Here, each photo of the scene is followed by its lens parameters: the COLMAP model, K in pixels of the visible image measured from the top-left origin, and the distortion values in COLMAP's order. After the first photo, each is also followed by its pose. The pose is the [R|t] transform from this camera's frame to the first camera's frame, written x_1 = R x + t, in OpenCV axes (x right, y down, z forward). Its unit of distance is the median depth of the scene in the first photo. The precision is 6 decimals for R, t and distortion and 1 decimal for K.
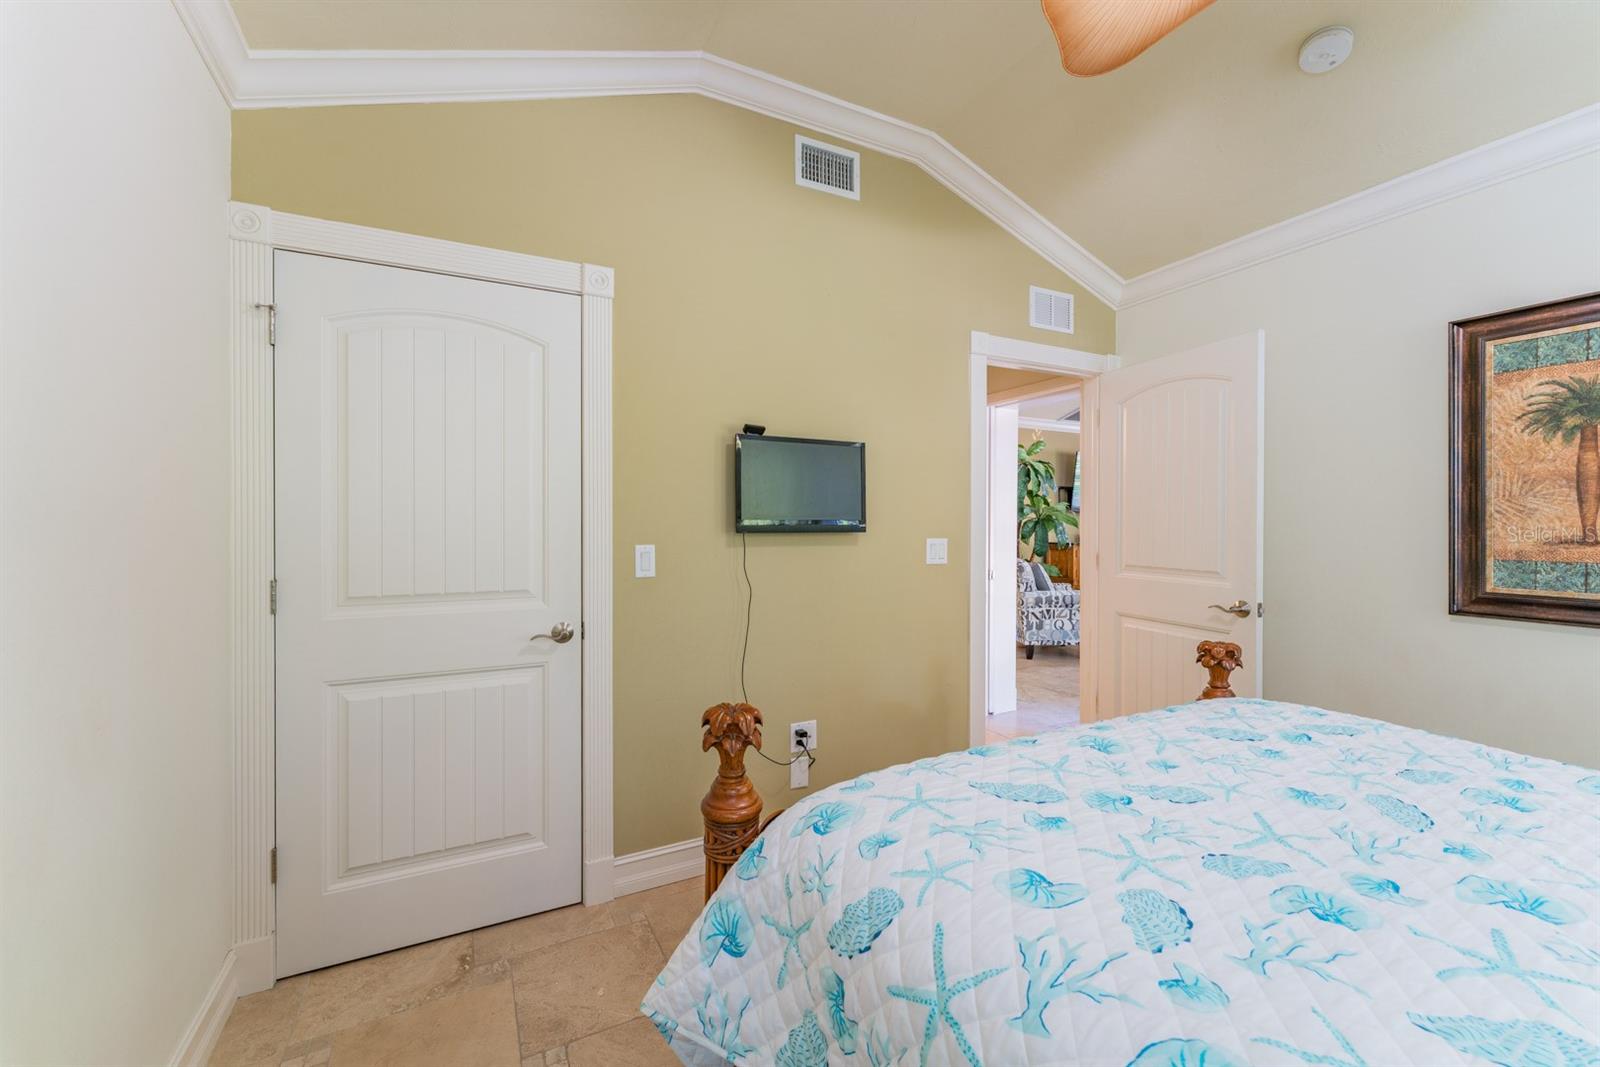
lens RADIAL K [[644.5, 0, 788.1], [0, 644.5, 518.8], [0, 0, 1]] dist [0.000404, -0.001412]
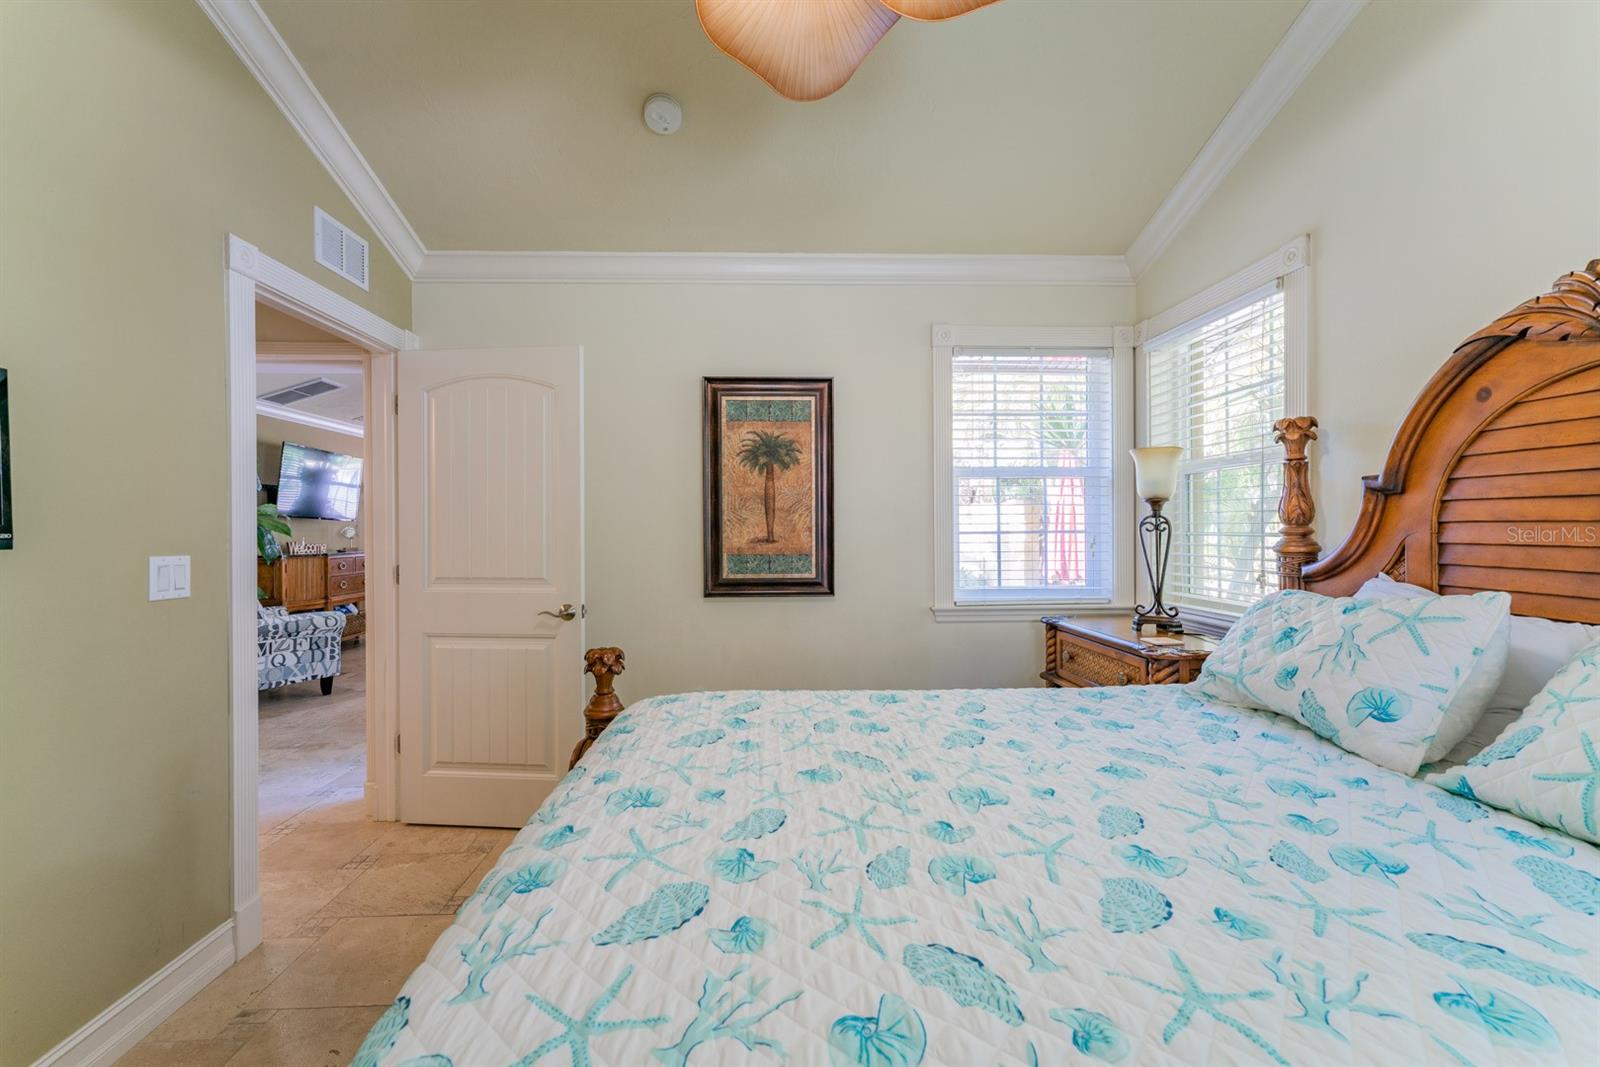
lens RADIAL K [[644.5, 0, 805.9], [0, 644.5, 529.8], [0, 0, 1]] dist [0.000404, -0.001412]
pose [[0.400257, -0.003812, 0.916395, -0.112188], [-0.002146, 0.999985, 0.005097, 0.002443], [-0.916401, -0.004007, 0.400242, 0.299431]]
